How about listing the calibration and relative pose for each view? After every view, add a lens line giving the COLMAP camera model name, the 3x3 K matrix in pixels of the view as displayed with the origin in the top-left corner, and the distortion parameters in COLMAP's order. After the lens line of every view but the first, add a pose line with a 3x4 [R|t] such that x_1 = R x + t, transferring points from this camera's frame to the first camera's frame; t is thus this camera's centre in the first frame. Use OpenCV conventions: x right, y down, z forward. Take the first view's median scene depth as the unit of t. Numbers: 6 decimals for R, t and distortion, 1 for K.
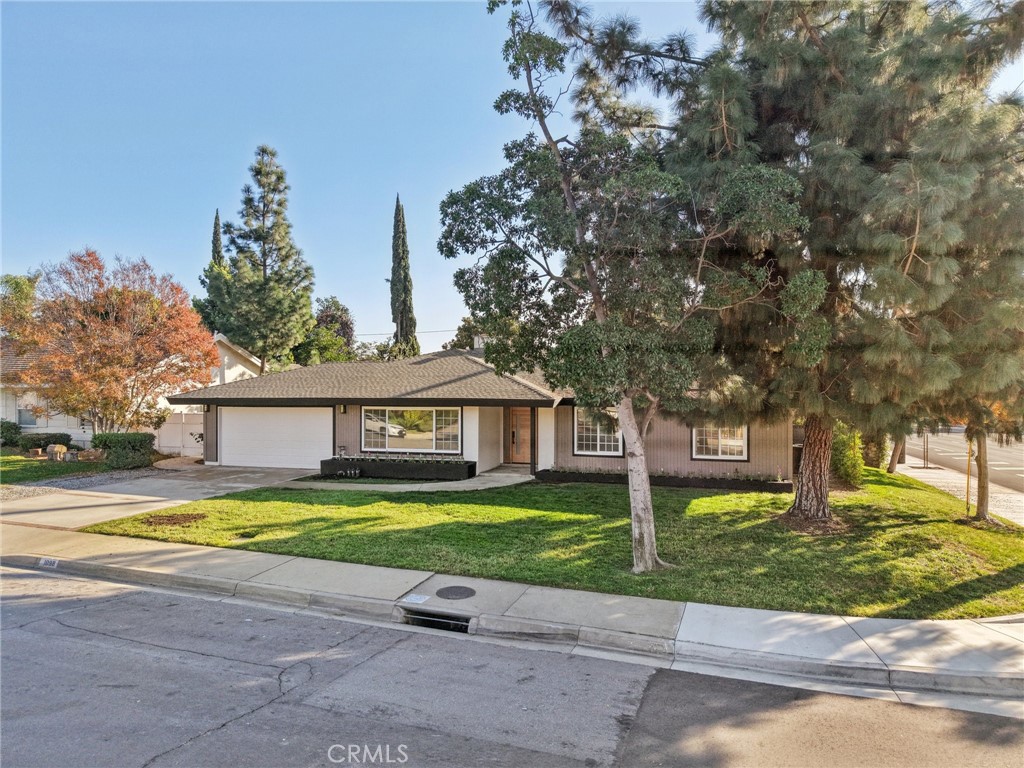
lens RADIAL K [[679.2, 0, 512.4], [0, 679.2, 385.6], [0, 0, 1]] dist [0.024254, -0.022215]
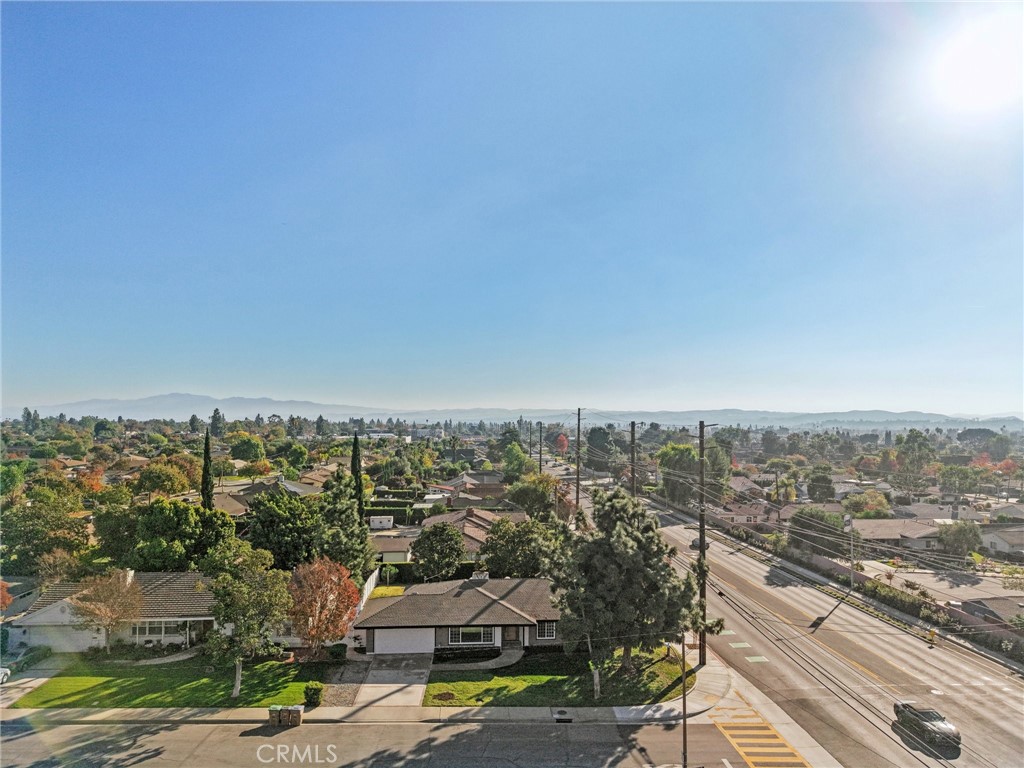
lens RADIAL K [[679.2, 0, 510.3], [0, 679.2, 387.4], [0, 0, 1]] dist [0.024254, -0.022215]
pose [[0.931582, 0.012022, 0.363332, -0.893613], [-0.001195, 0.999549, -0.030009, -0.727652], [-0.363529, 0.027521, 0.931176, -1.319517]]
